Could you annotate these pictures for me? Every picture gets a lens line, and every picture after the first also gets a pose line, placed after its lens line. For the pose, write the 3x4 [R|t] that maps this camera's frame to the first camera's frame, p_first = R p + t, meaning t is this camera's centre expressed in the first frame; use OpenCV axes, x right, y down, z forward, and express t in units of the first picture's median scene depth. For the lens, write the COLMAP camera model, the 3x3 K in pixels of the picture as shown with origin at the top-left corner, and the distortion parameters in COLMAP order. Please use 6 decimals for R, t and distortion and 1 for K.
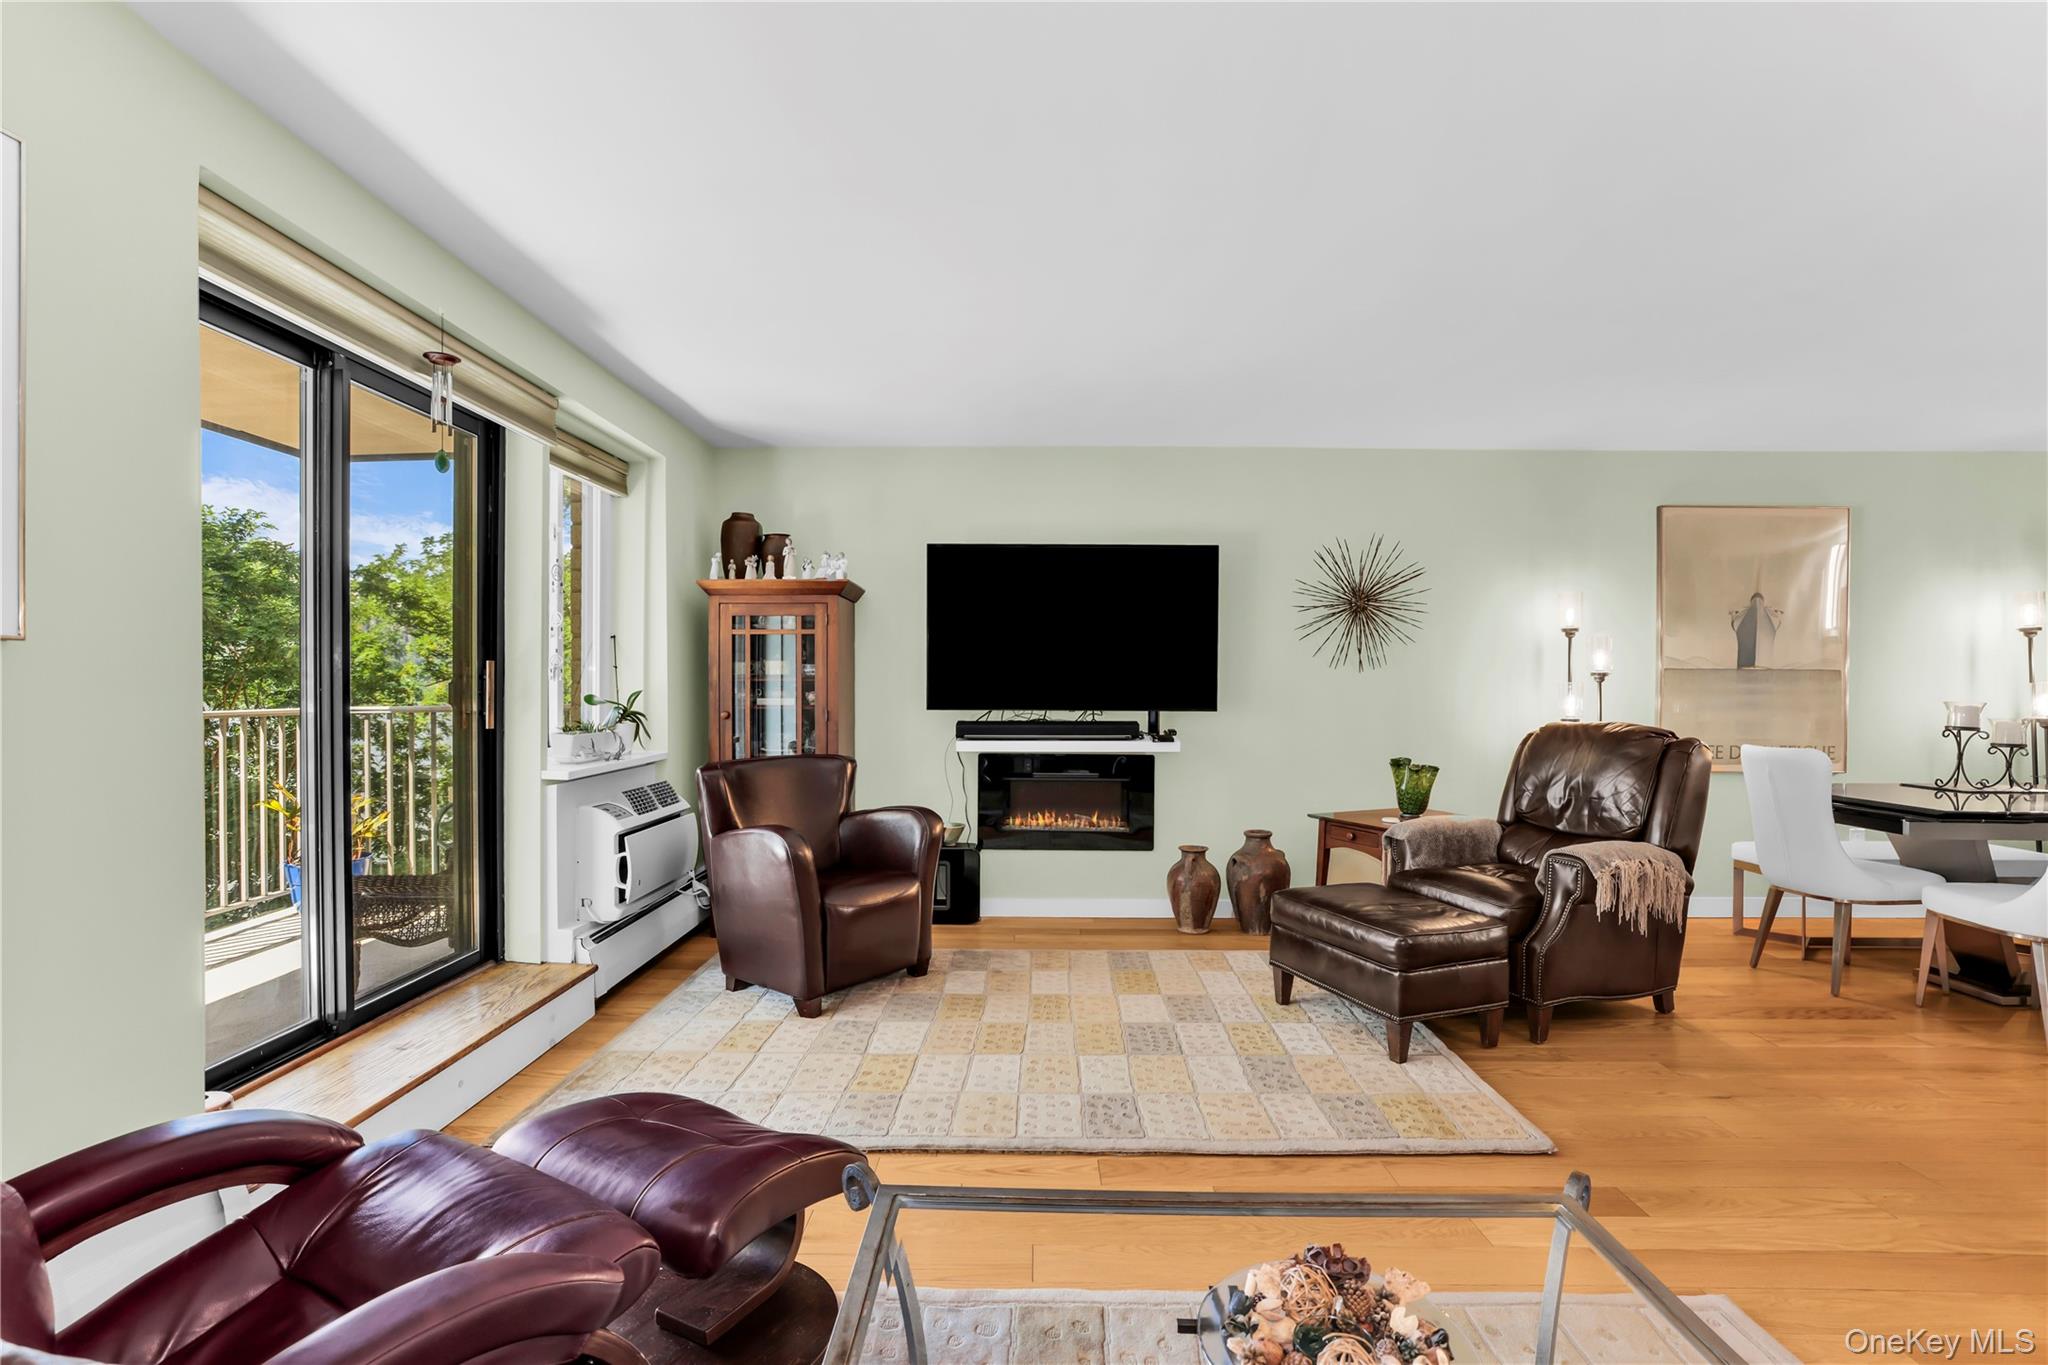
lens RADIAL K [[945.9, 0, 1020.6], [0, 945.9, 694.3], [0, 0, 1]] dist [-0.049799, 0.025690]
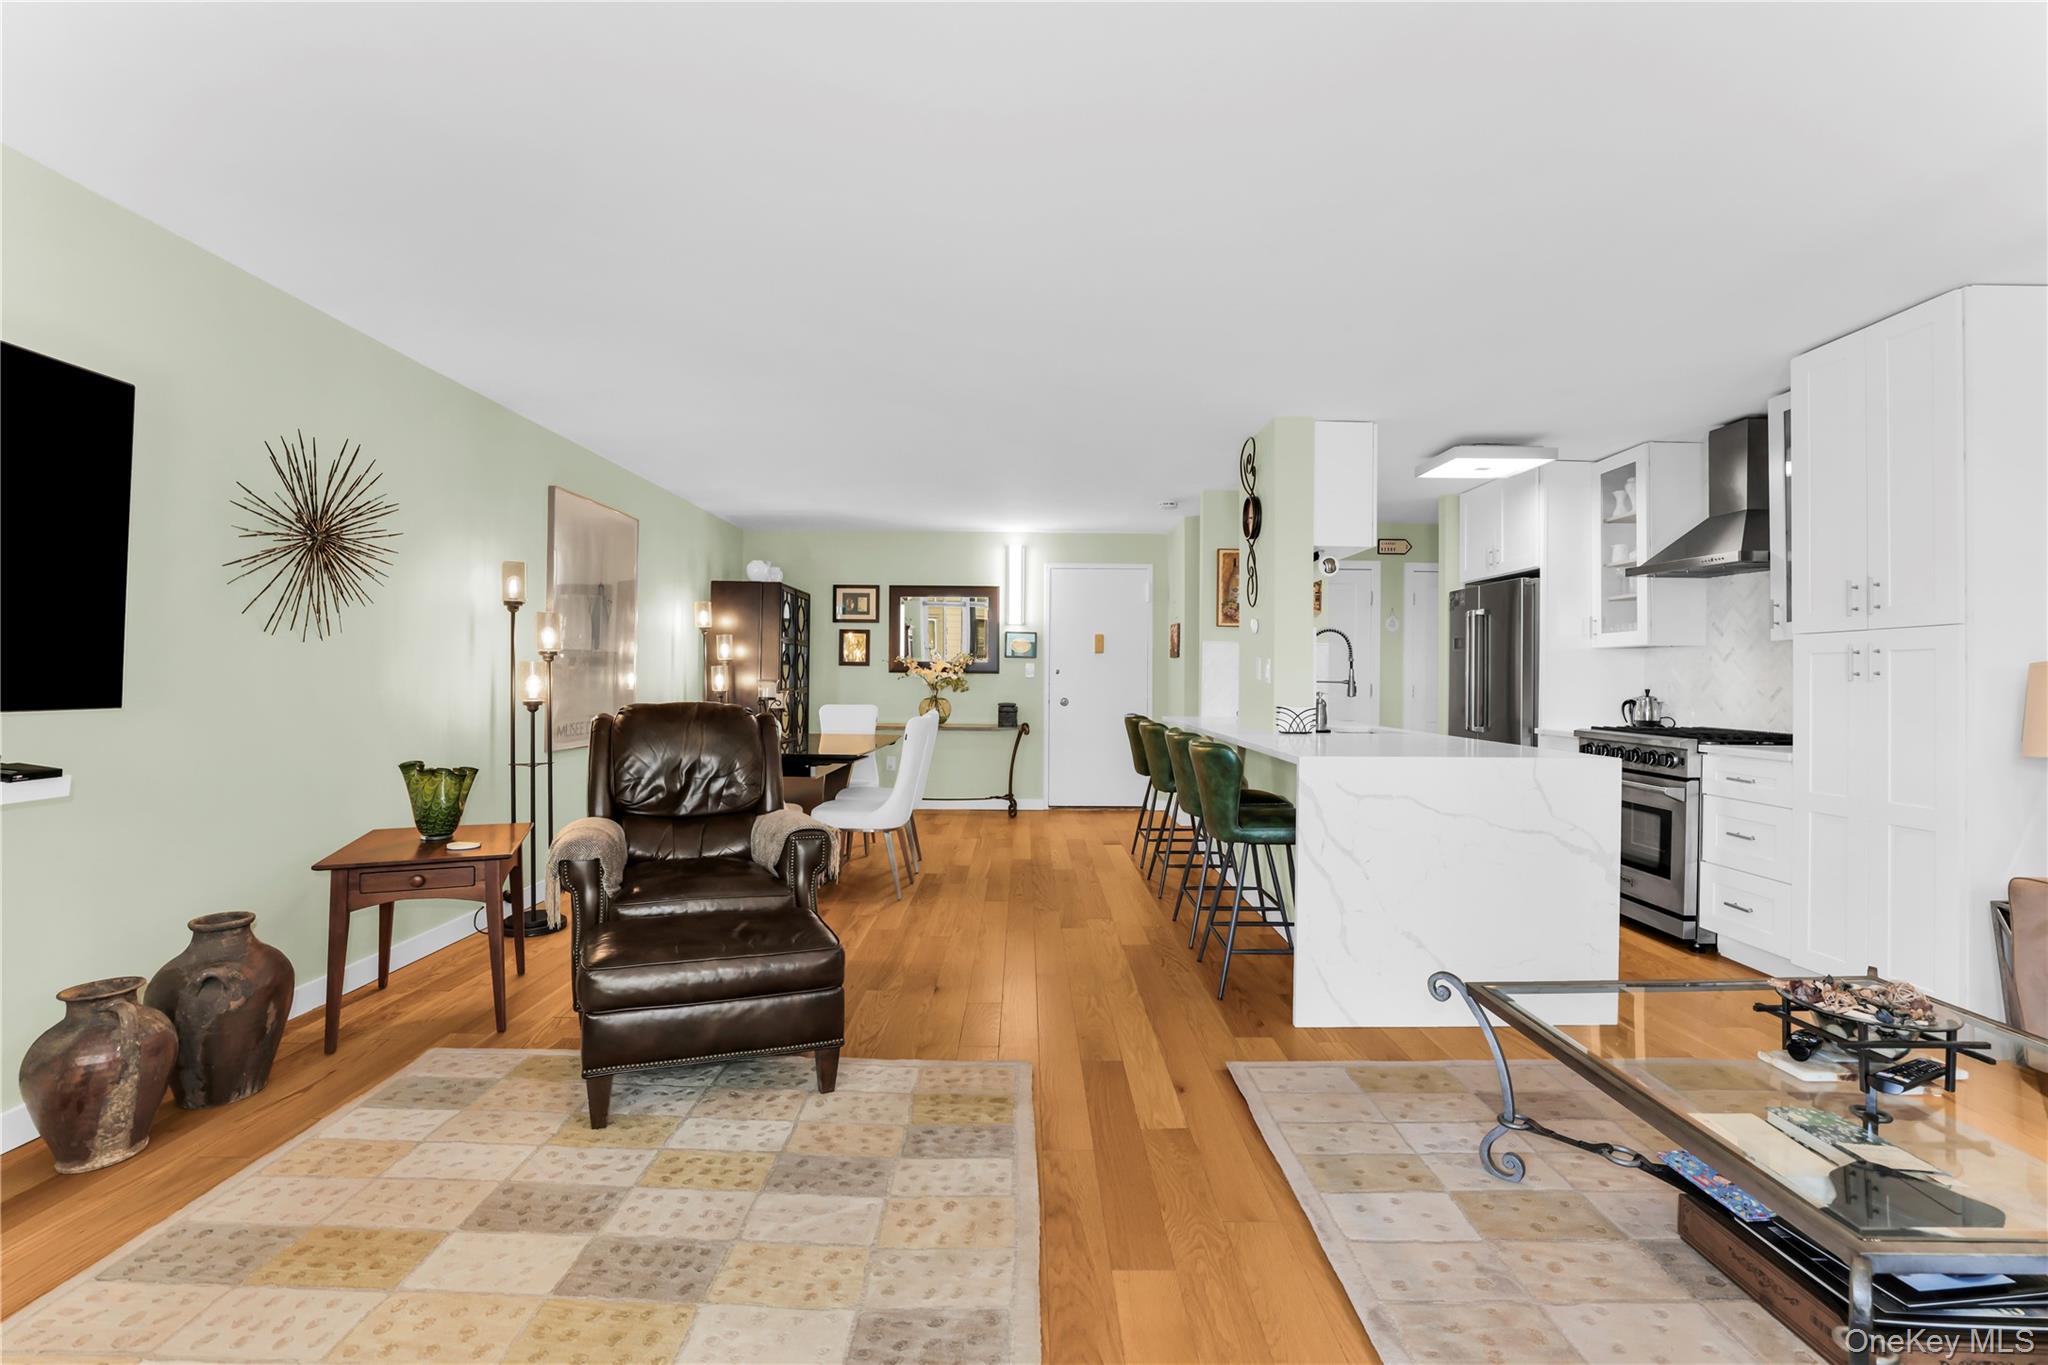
lens RADIAL K [[879.7, 0, 1036.0], [0, 879.7, 676.6], [0, 0, 1]] dist [-0.042599, 0.016439]
pose [[-0.020863, -0.003307, 0.999777, -0.284939], [-0.003273, 0.999989, 0.003240, -0.002301], [-0.999777, -0.003204, -0.020873, 0.549079]]
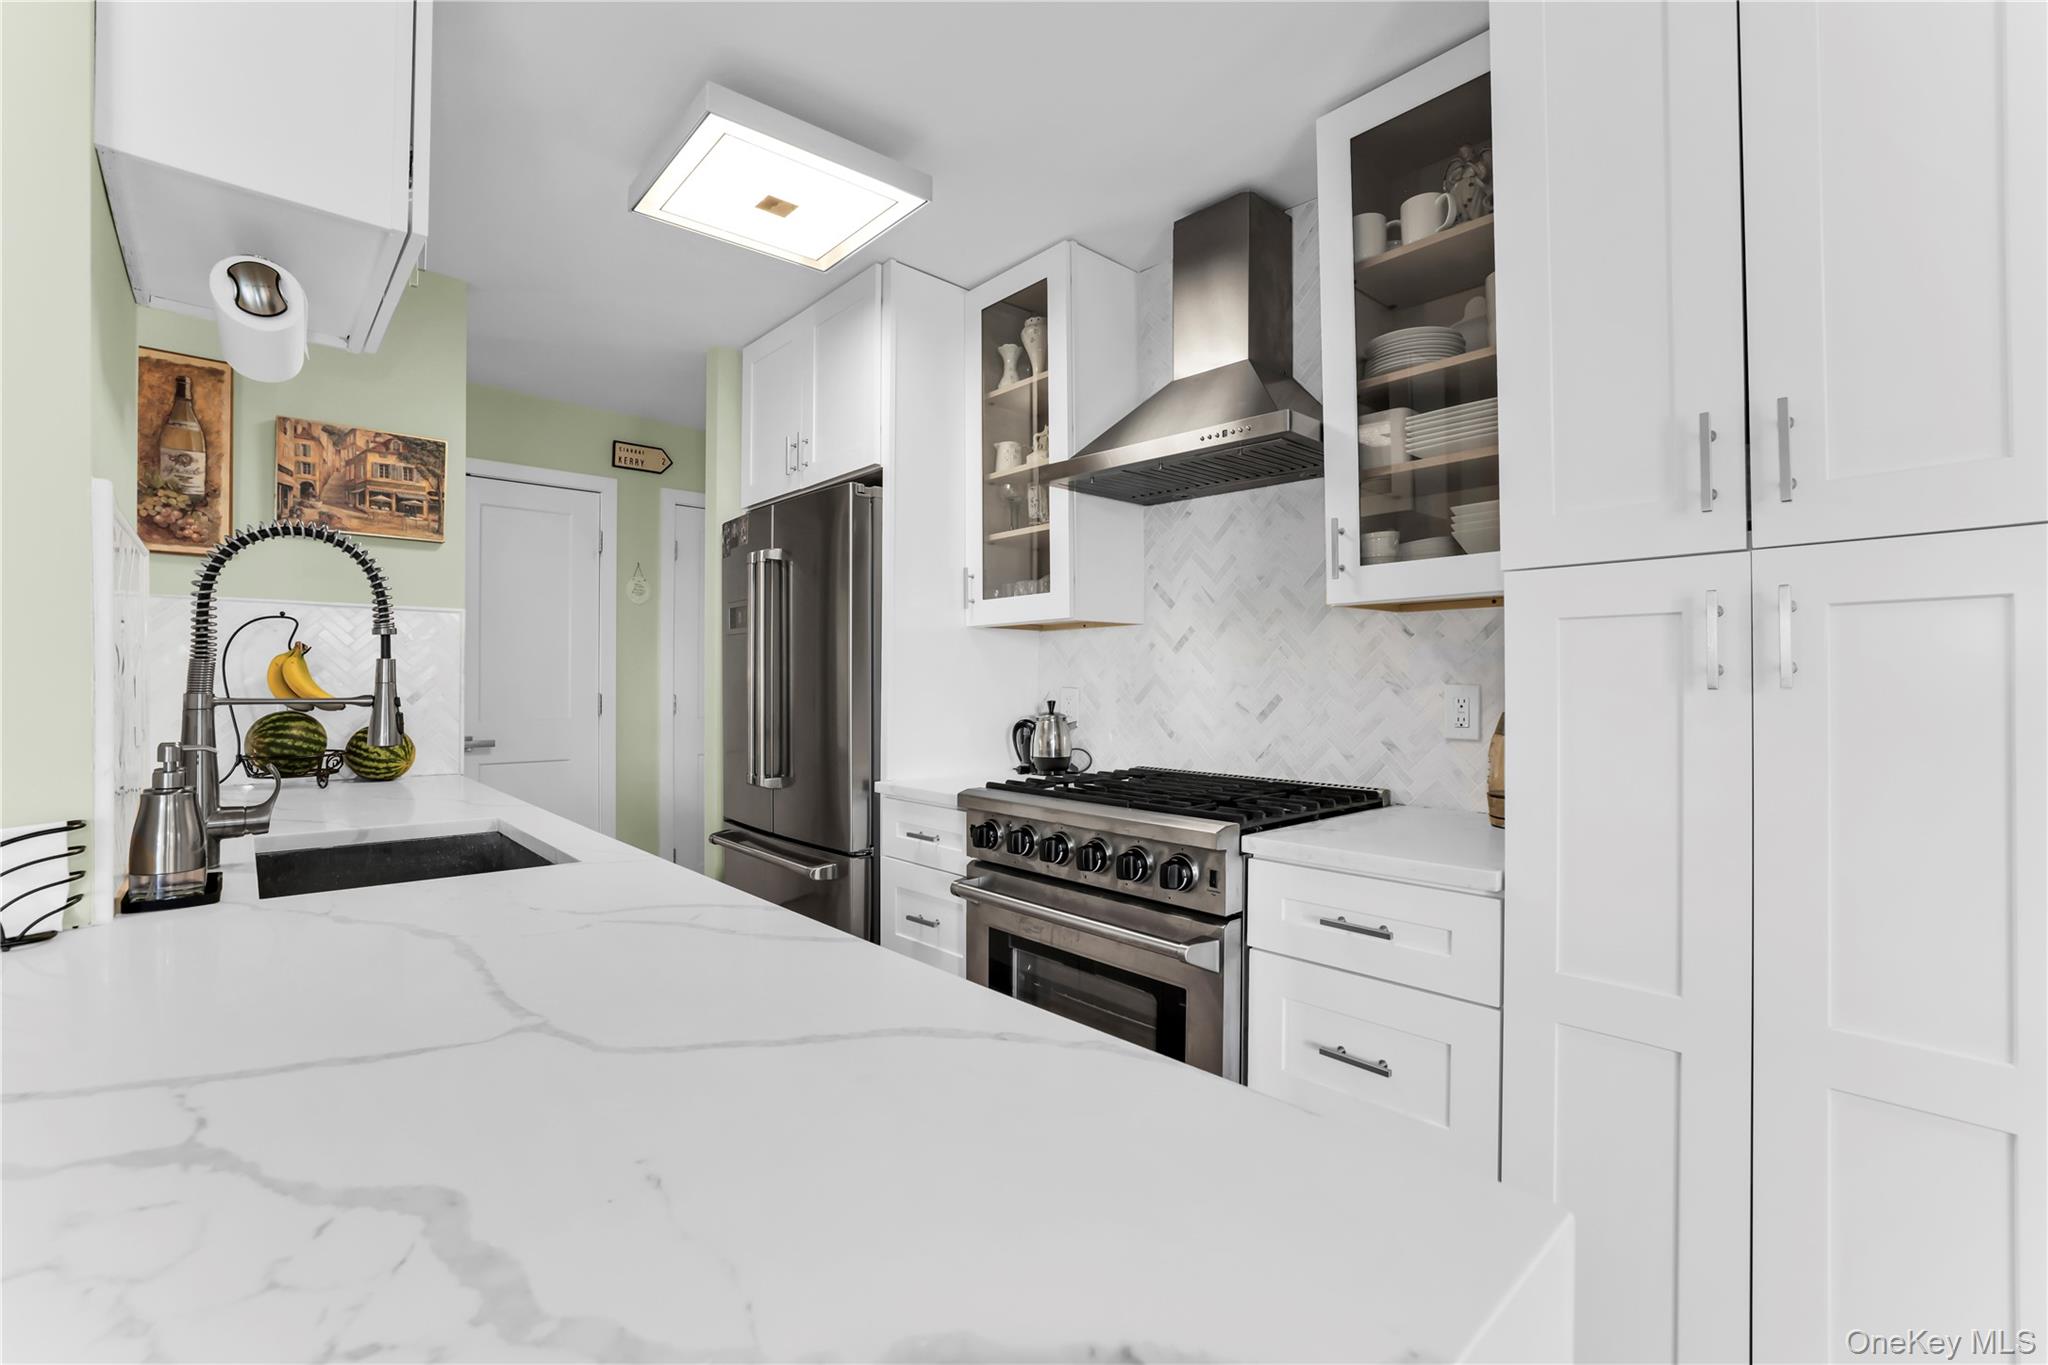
lens RADIAL K [[885.5, 0, 1029.3], [0, 885.5, 679.4], [0, 0, 1]] dist [-0.049661, 0.018296]
pose [[-0.688150, -0.000695, 0.725568, 0.345890], [0.001038, 0.999998, 0.001943, -0.001819], [-0.725568, 0.002090, -0.688147, 0.199765]]
